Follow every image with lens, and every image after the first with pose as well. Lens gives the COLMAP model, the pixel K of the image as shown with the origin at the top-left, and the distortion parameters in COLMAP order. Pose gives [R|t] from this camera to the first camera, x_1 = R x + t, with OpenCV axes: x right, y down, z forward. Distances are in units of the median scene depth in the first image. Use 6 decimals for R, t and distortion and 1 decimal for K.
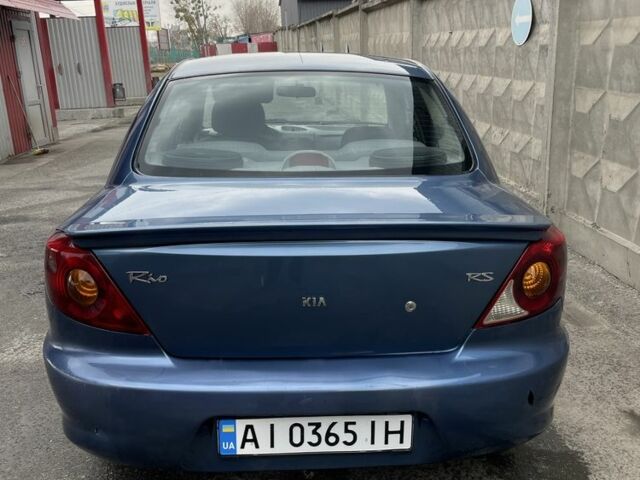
lens RADIAL K [[655.1, 0, 320.0], [0, 655.1, 240.0], [0, 0, 1]] dist [0.007297, -0.003338]
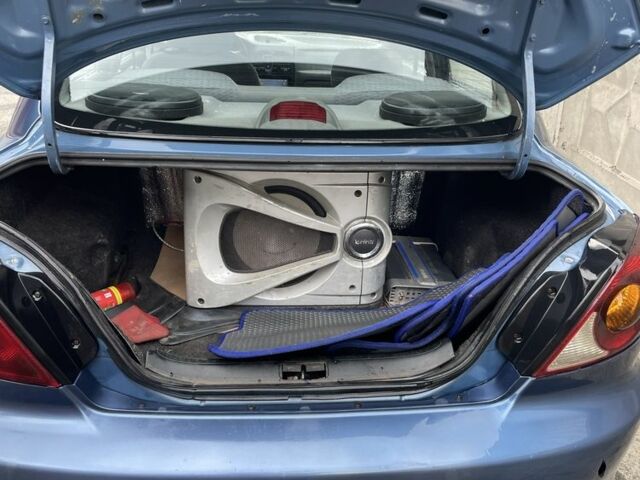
lens RADIAL K [[655.1, 0, 320.0], [0, 655.1, 240.0], [0, 0, 1]] dist [0.007297, -0.003338]
pose [[0.998394, 0.025039, 0.050810, -0.012618], [-0.032295, 0.988542, 0.147451, -0.045456], [-0.046535, -0.148855, 0.987763, 0.148303]]
